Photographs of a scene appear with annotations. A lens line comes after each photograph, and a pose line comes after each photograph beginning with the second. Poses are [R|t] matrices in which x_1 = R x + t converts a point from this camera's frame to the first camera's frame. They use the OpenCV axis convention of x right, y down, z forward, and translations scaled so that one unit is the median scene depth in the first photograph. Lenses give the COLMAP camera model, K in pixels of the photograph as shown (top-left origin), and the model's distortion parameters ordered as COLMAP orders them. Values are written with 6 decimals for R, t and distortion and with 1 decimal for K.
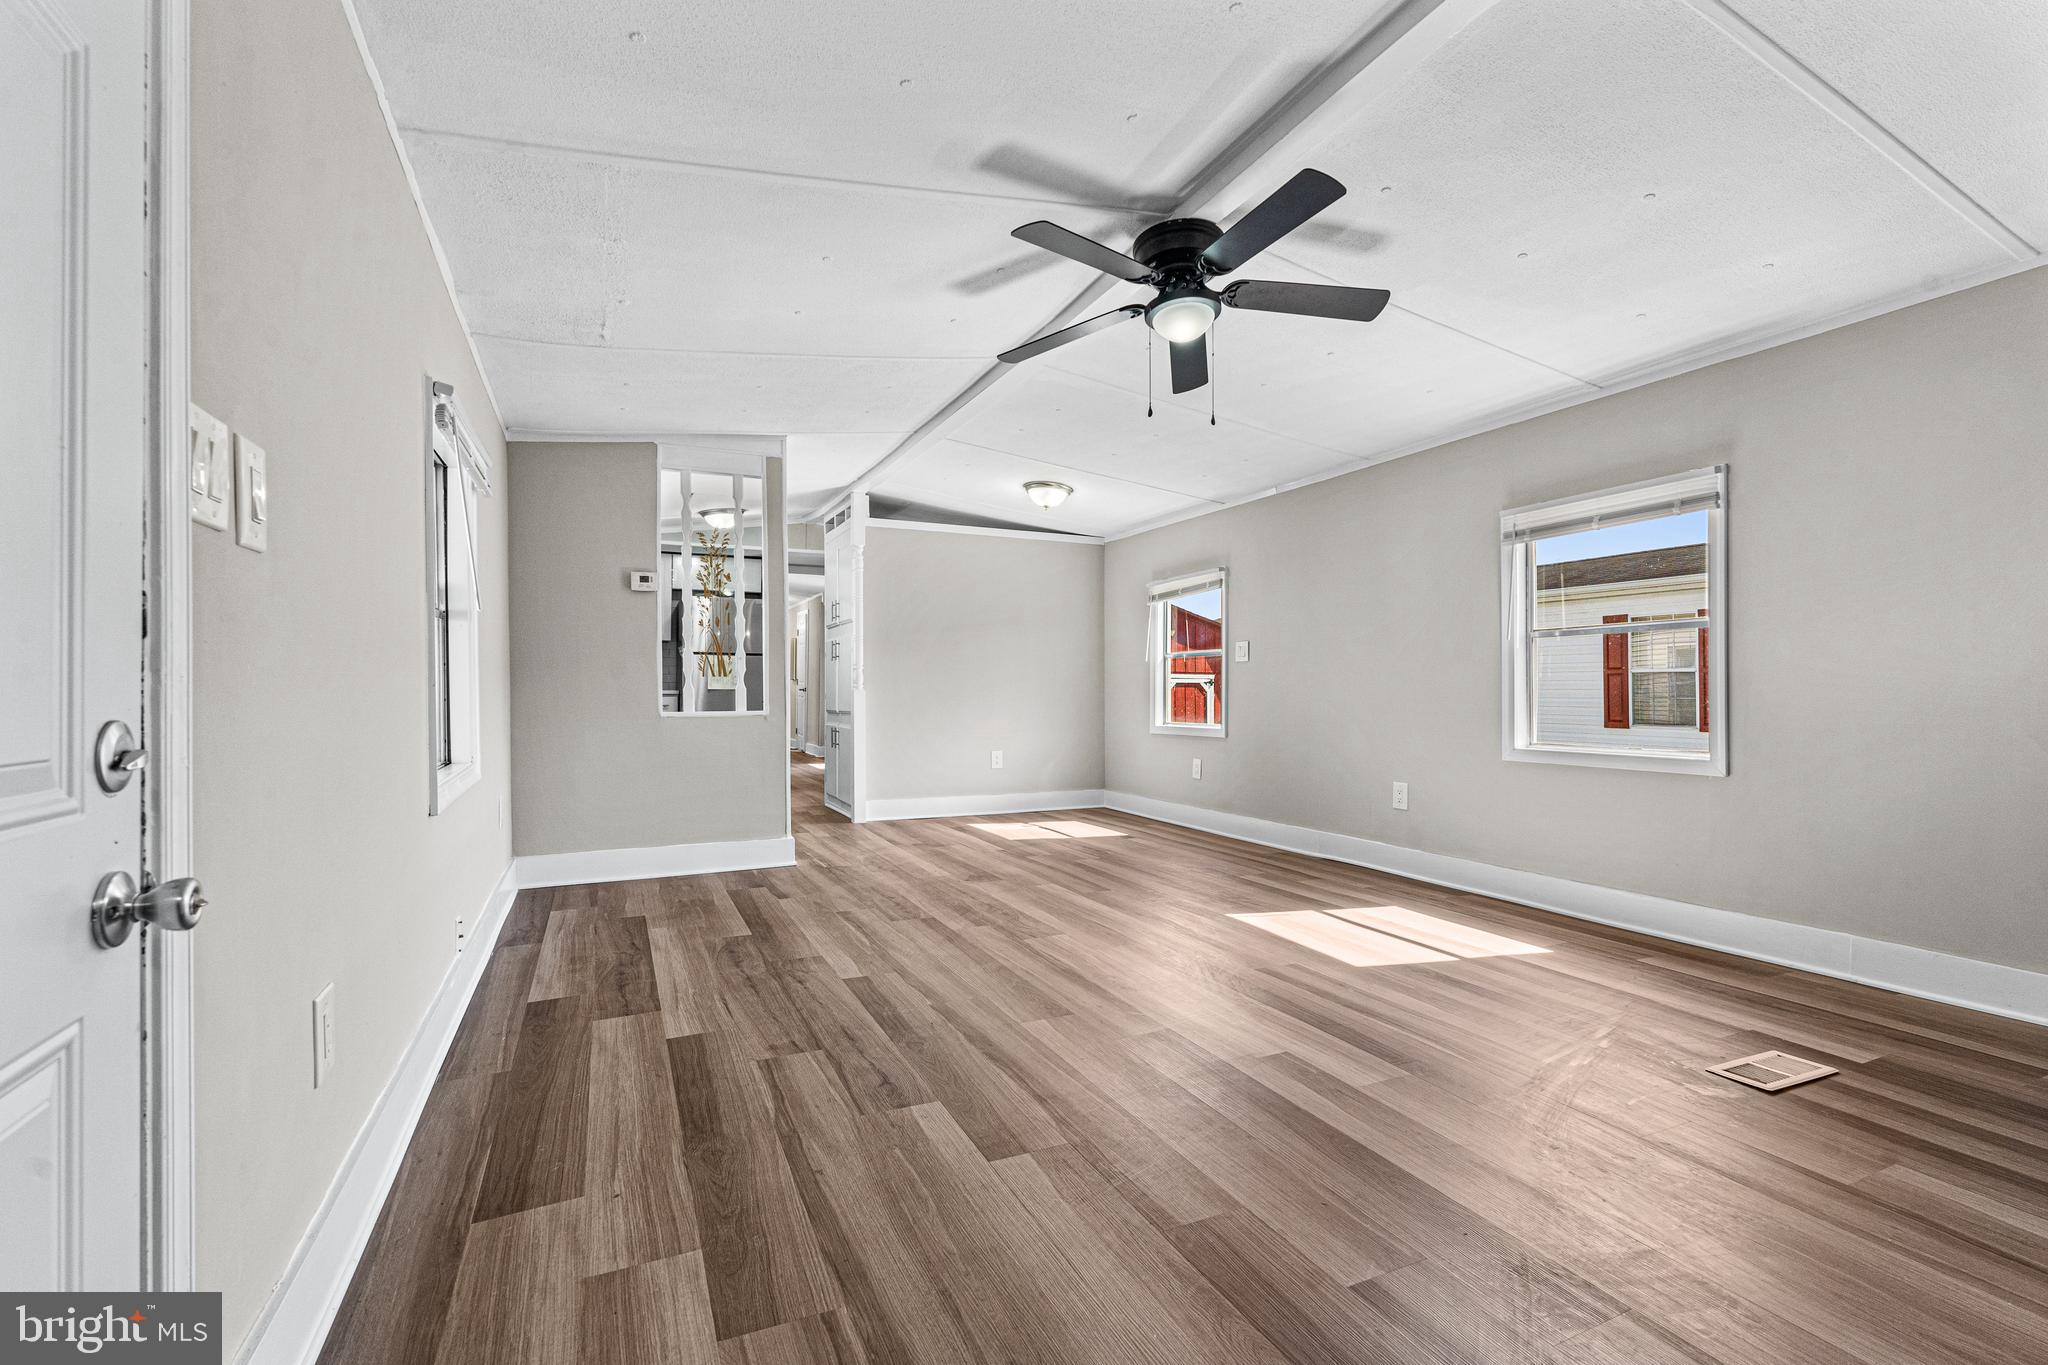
lens RADIAL K [[913.3, 0, 1023.9], [0, 913.3, 699.5], [0, 0, 1]] dist [-0.000320, -0.000223]
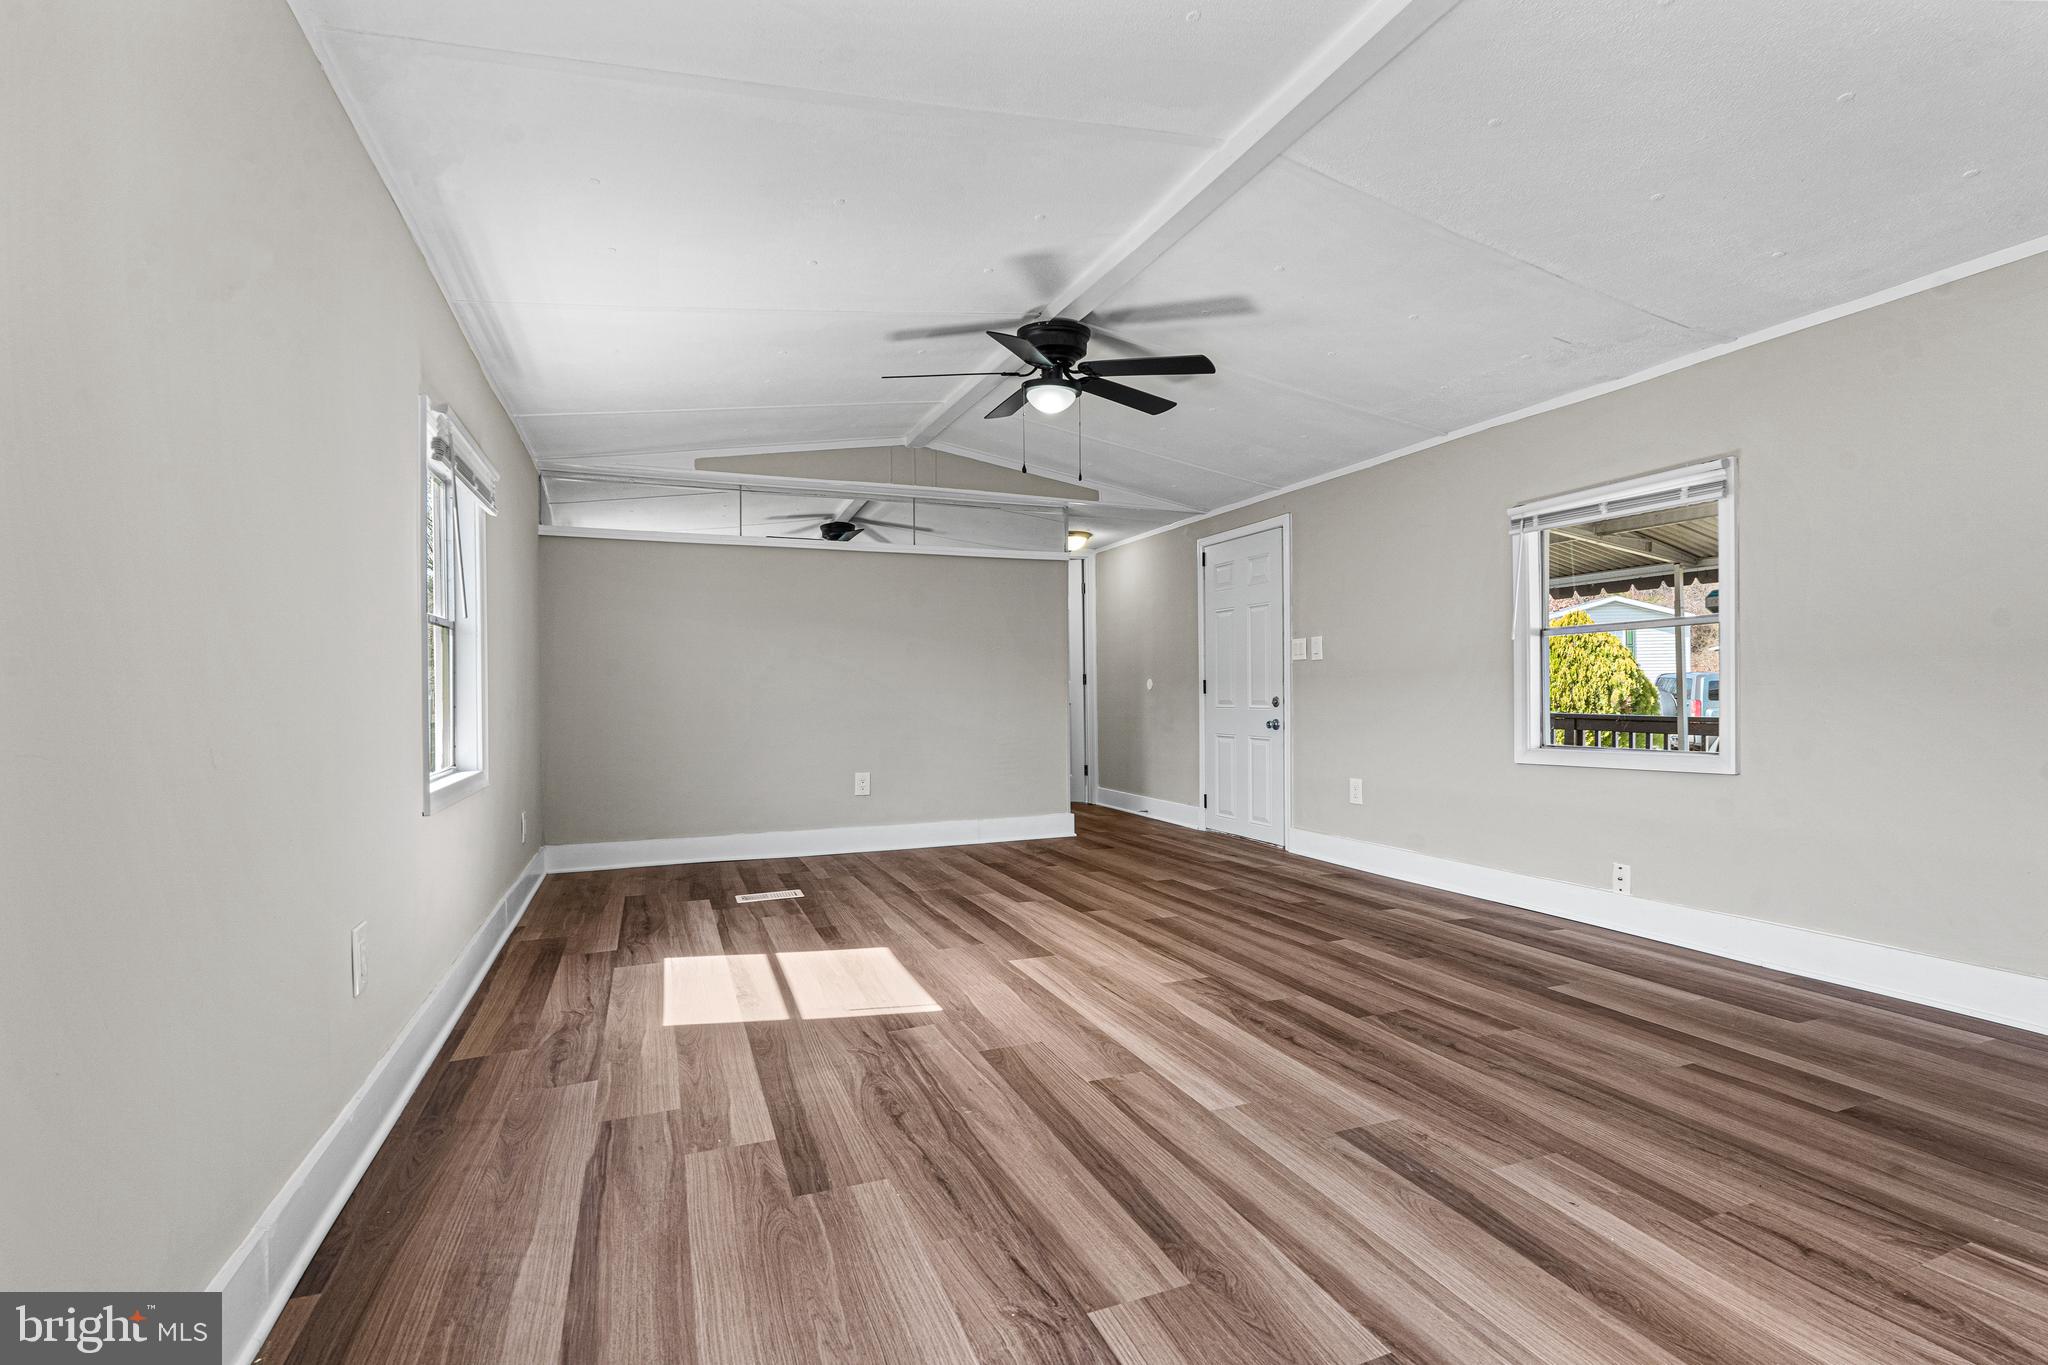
lens RADIAL K [[913.3, 0, 1023.9], [0, 913.3, 699.5], [0, 0, 1]] dist [-0.000320, -0.000223]
pose [[-0.998883, 0.006066, 0.046854, 0.135615], [0.006862, 0.999835, 0.016841, -0.018670], [-0.046744, 0.017144, -0.998760, 1.914248]]
